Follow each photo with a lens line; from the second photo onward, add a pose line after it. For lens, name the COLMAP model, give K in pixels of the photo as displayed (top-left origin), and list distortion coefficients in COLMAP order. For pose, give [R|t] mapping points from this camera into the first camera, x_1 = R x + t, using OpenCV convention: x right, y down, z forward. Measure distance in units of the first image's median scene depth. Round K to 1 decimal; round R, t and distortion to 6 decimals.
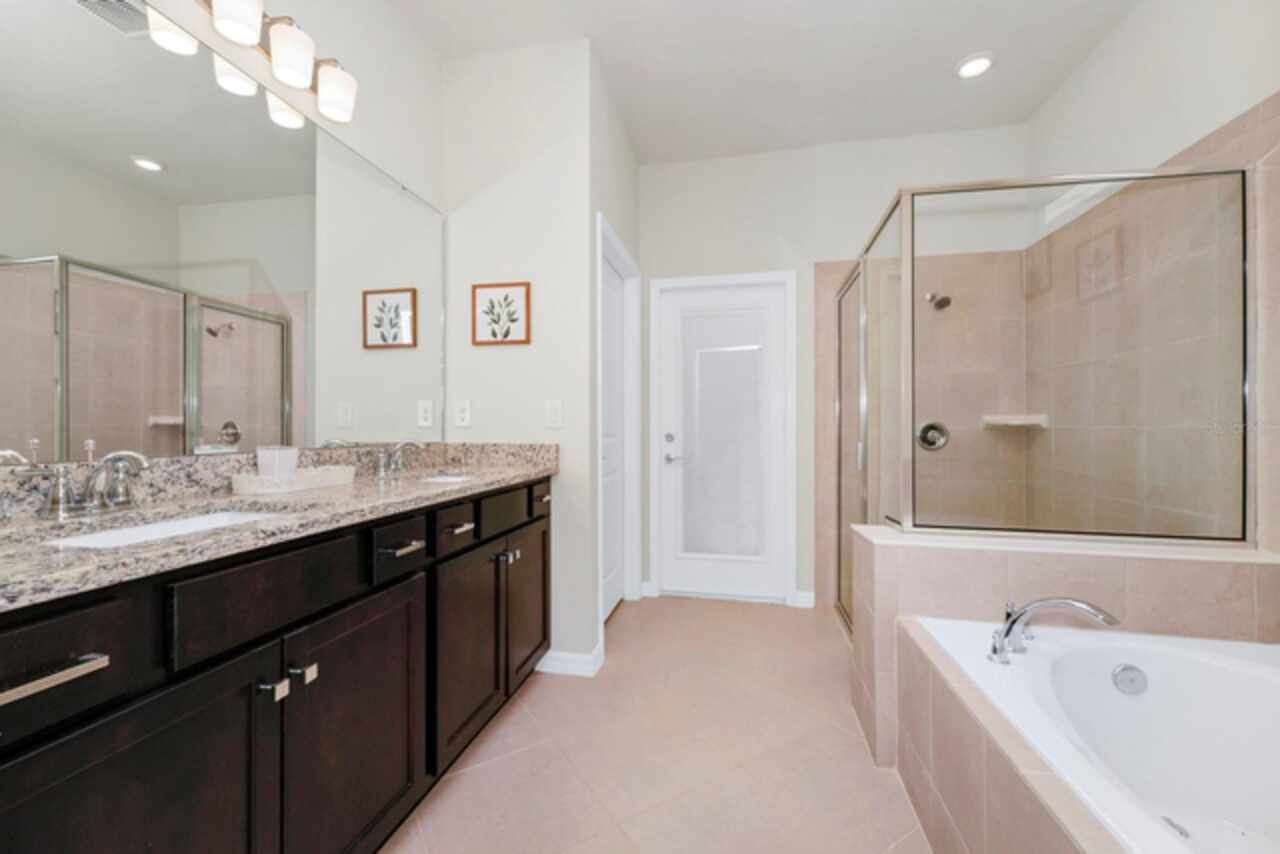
lens RADIAL K [[517.7, 0, 640.0], [0, 517.7, 427.0], [0, 0, 1]] dist [-0.001165, -0.000262]
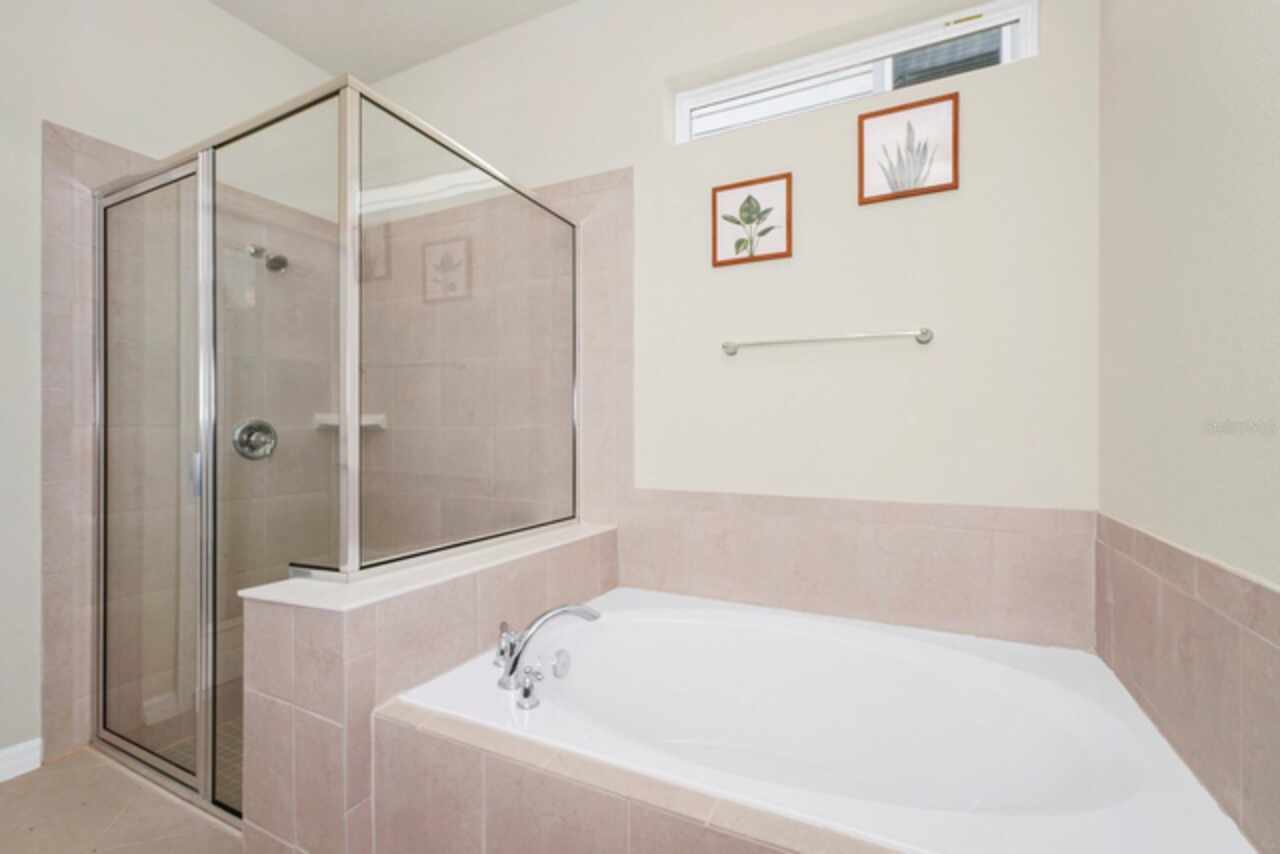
lens RADIAL K [[558.4, 0, 639.5], [0, 558.4, 431.1], [0, 0, 1]] dist [-0.001188, -0.000394]
pose [[0.261209, -0.003702, 0.965275, -0.088950], [-0.000002, 0.999993, 0.003835, 0.002729], [-0.965282, -0.001003, 0.261207, 0.390020]]
